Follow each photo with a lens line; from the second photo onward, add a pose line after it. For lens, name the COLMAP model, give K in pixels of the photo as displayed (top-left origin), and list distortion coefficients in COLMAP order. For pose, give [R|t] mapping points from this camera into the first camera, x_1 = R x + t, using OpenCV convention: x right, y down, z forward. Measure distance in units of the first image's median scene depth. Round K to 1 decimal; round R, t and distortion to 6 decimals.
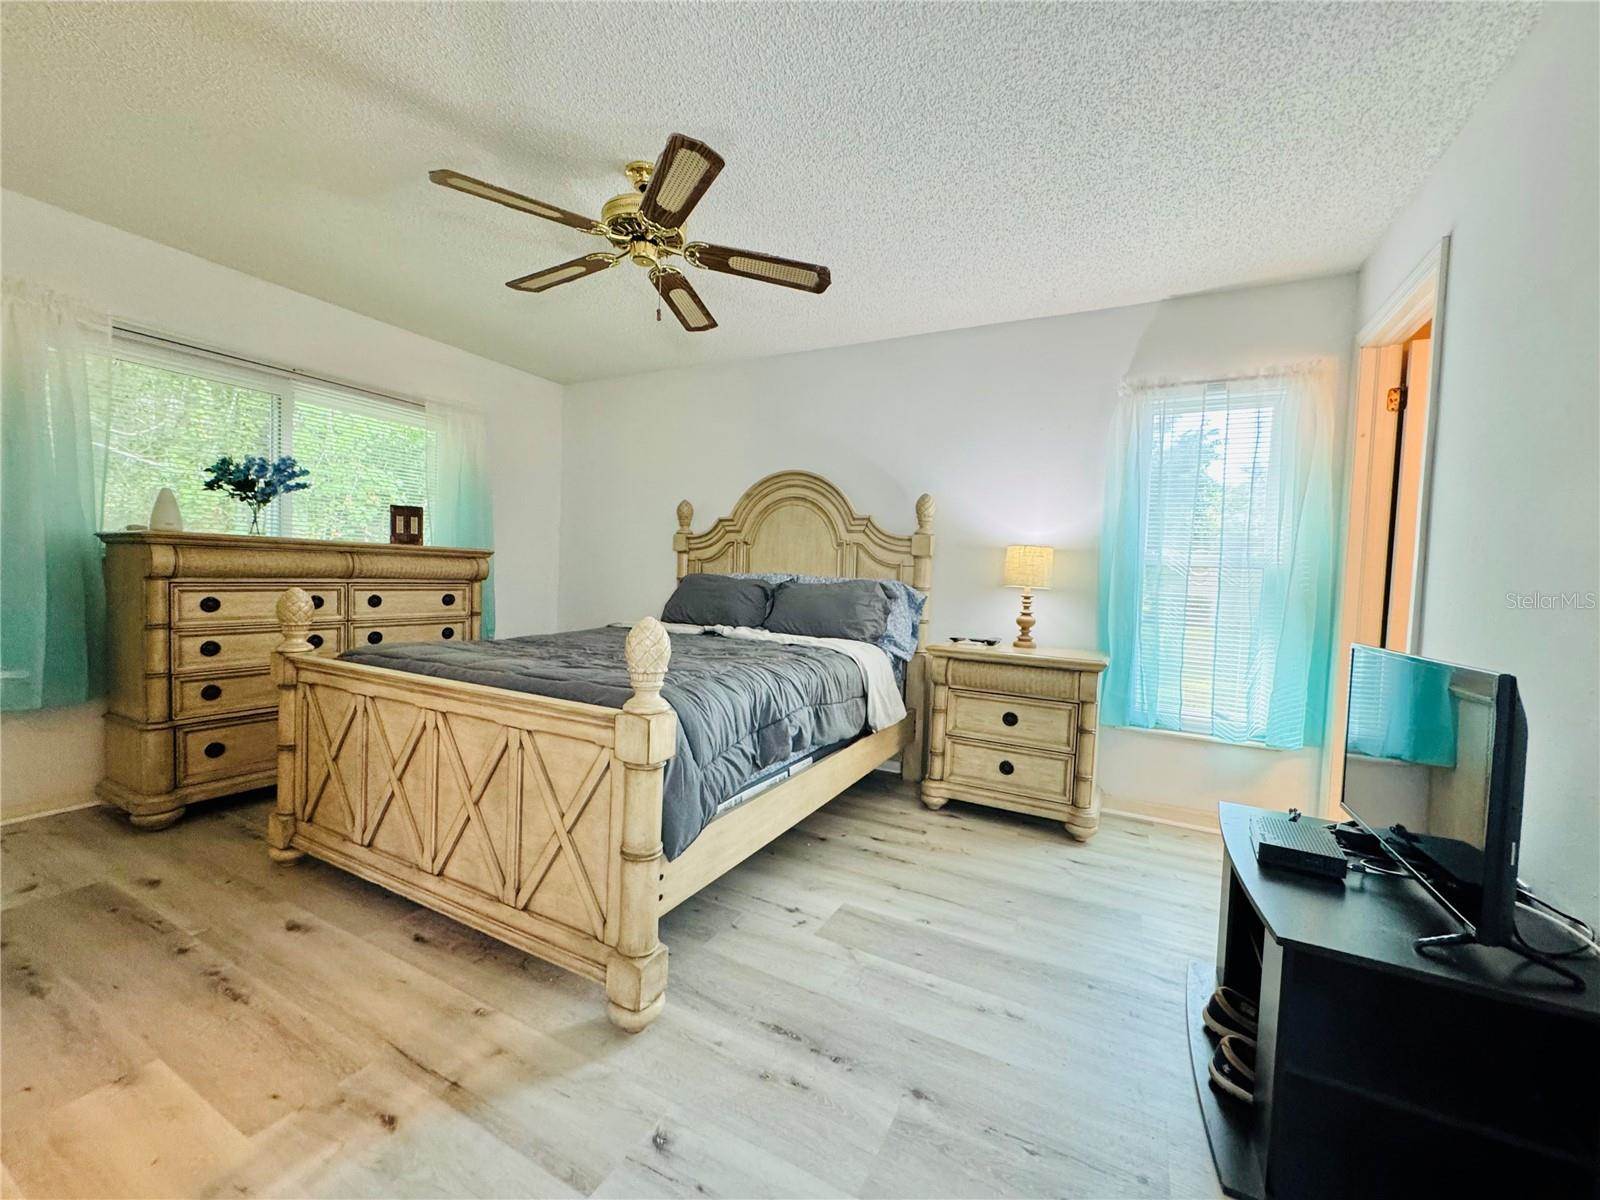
lens RADIAL K [[642.4, 0, 797.5], [0, 642.4, 601.2], [0, 0, 1]] dist [-0.003060, 0.000009]
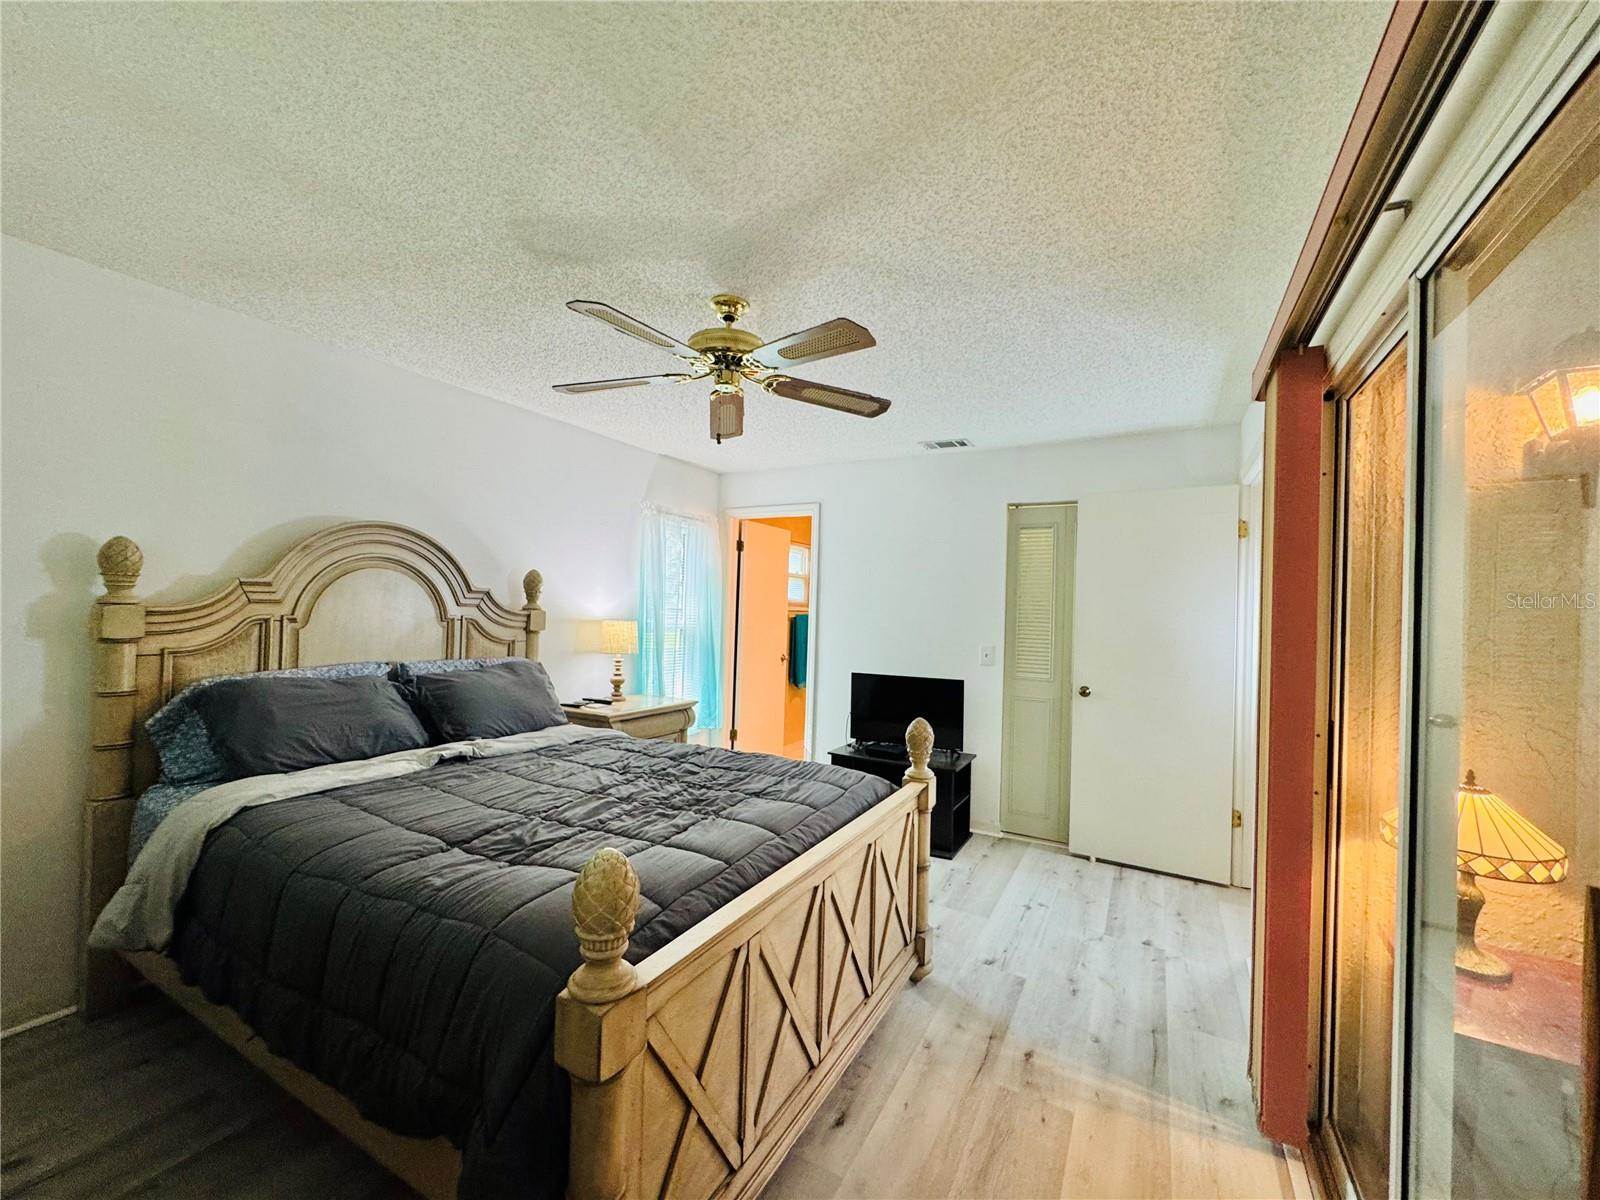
lens RADIAL K [[642.4, 0, 797.5], [0, 642.4, 601.2], [0, 0, 1]] dist [-0.003060, 0.000009]
pose [[0.023068, -0.027880, 0.999345, -1.015639], [0.010706, 0.999561, 0.027639, -0.175342], [-0.999677, 0.010061, 0.023357, 0.695912]]
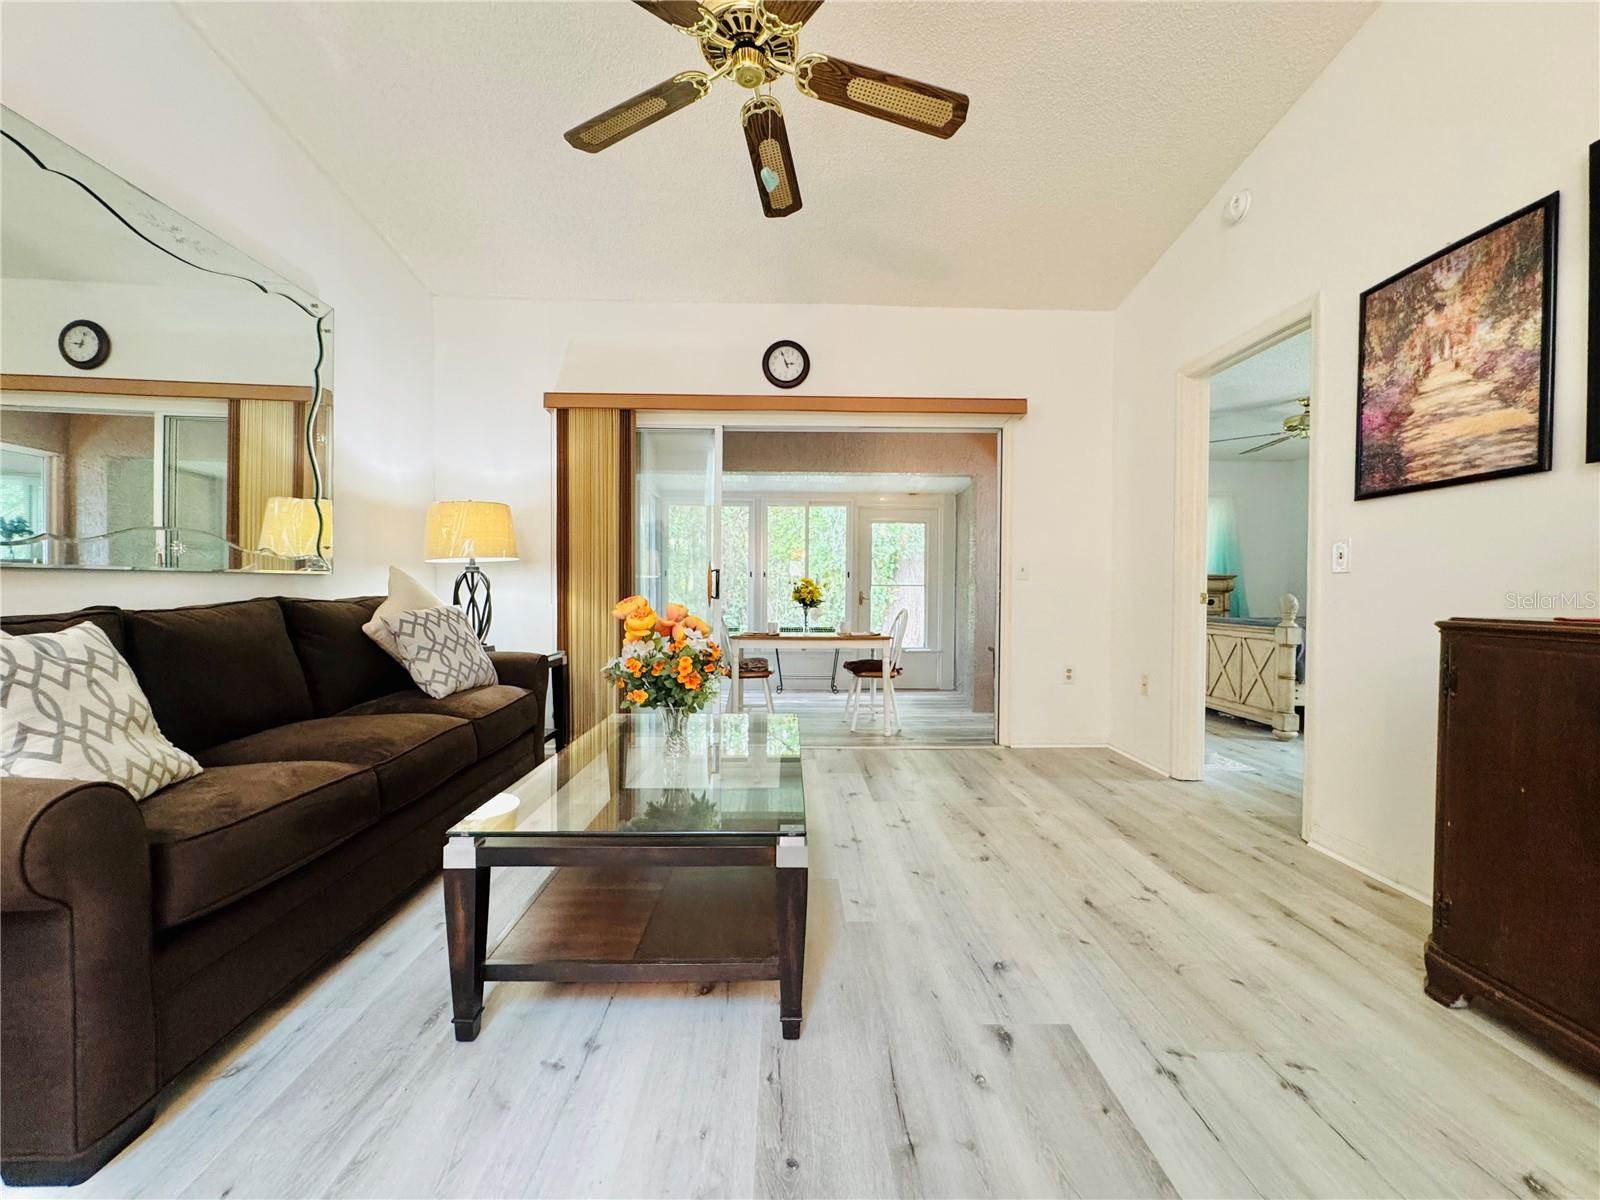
lens RADIAL K [[642.4, 0, 797.5], [0, 642.4, 601.2], [0, 0, 1]] dist [-0.003060, 0.000009]
pose [[0.487191, -0.022747, -0.872999, 0.649285], [-0.018598, 0.999164, -0.036414, 0.110576], [0.873097, 0.033977, 0.486361, -1.243799]]
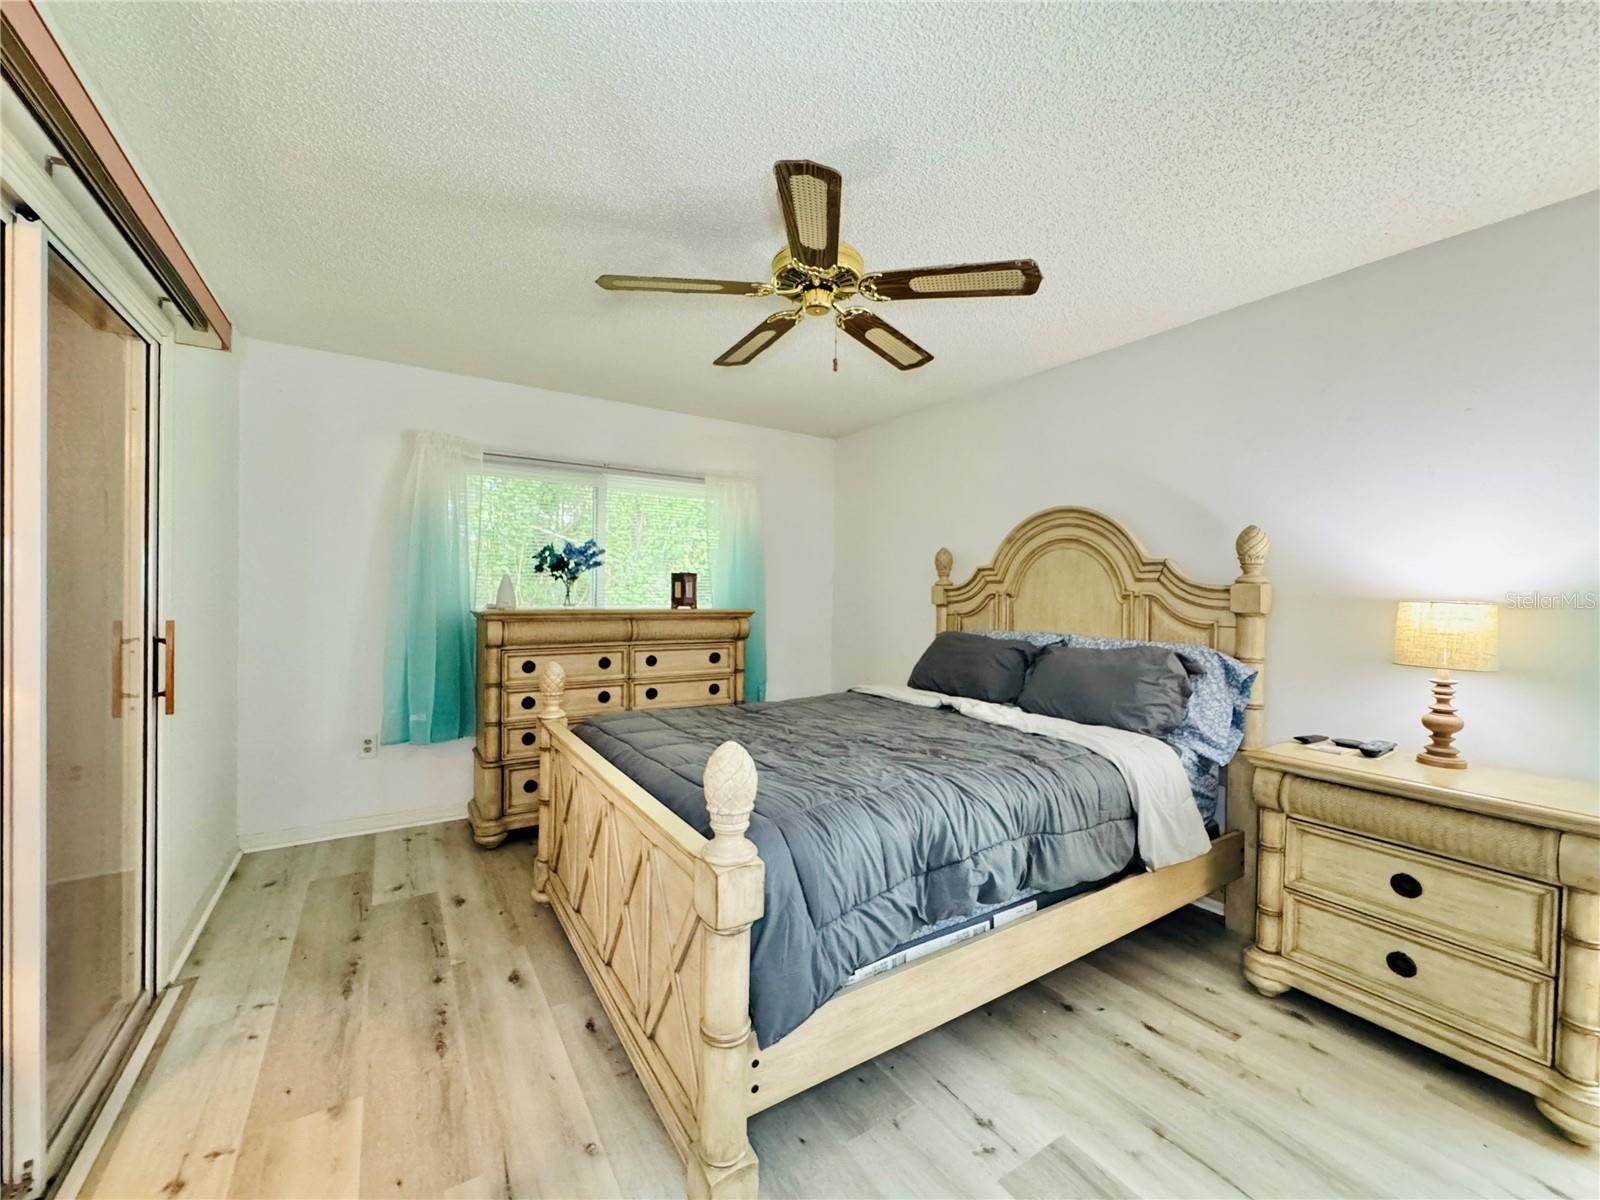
lens RADIAL K [[642.4, 0, 797.5], [0, 642.4, 601.2], [0, 0, 1]] dist [-0.003060, 0.000009]
pose [[0.869052, -0.020335, -0.494303, 0.139509], [-0.000812, 0.999095, -0.042529, -0.066448], [0.494720, 0.037362, 0.868249, 0.174896]]
